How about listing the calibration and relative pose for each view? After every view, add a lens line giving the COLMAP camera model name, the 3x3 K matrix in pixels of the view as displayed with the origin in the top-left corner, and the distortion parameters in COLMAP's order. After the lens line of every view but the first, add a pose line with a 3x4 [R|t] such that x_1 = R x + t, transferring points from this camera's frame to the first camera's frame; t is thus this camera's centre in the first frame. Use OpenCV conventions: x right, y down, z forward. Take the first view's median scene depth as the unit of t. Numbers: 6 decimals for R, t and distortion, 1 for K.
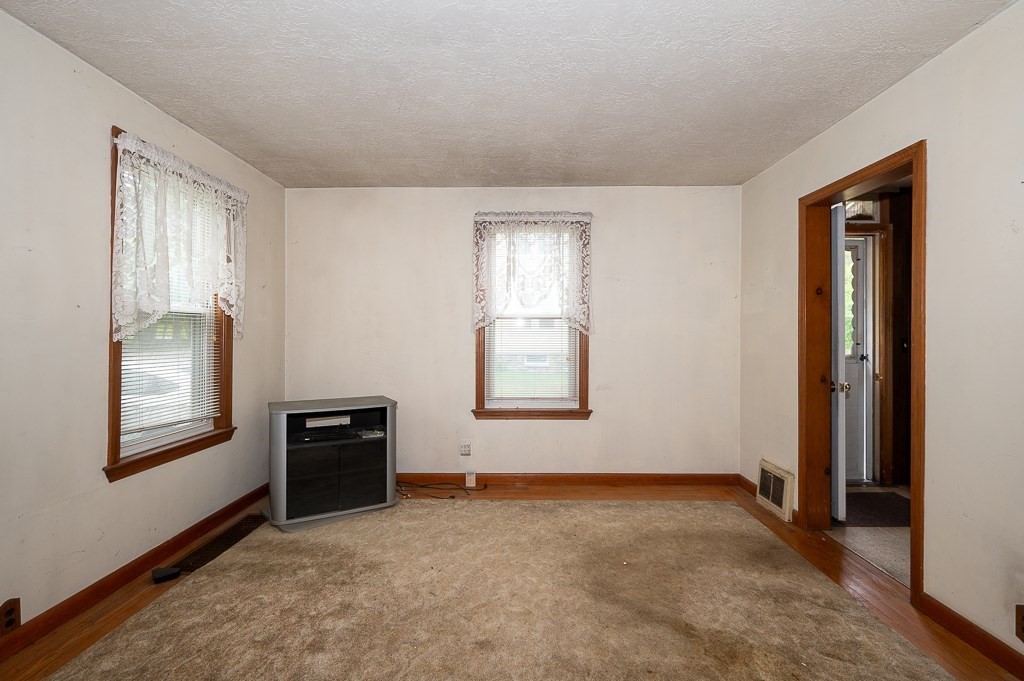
lens RADIAL K [[460.6, 0, 512.8], [0, 460.6, 335.8], [0, 0, 1]] dist [0.000008, -0.000419]
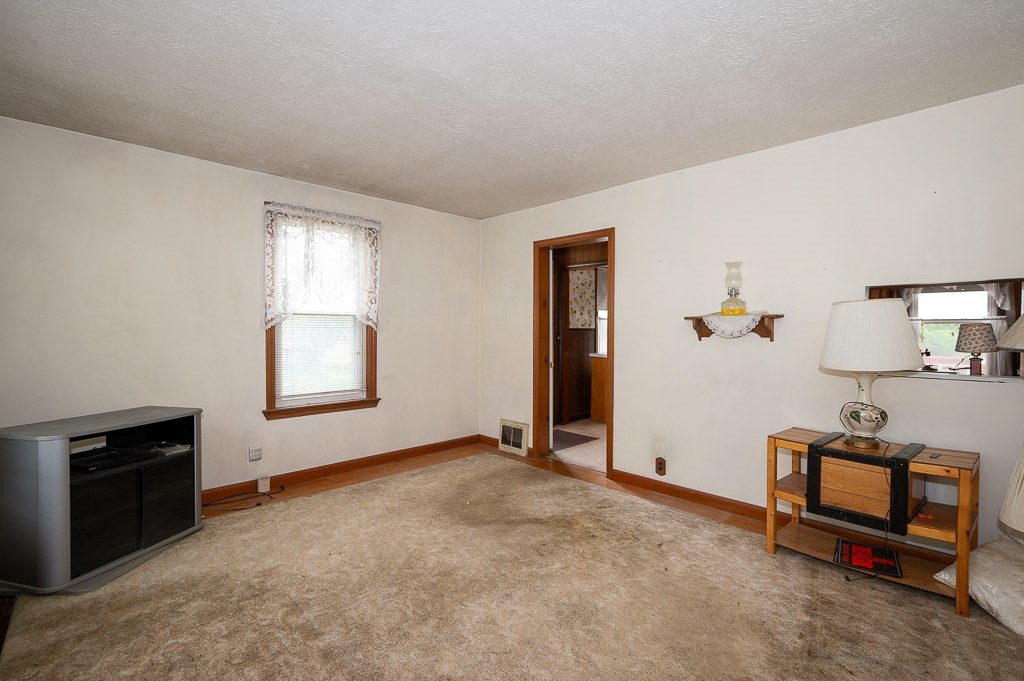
lens RADIAL K [[460.6, 0, 505.8], [0, 460.6, 337.6], [0, 0, 1]] dist [0.000008, -0.000419]
pose [[0.713907, -0.009126, 0.700181, -0.458350], [-0.001969, 0.999885, 0.015039, -0.004468], [-0.700237, -0.012115, 0.713807, -0.017563]]
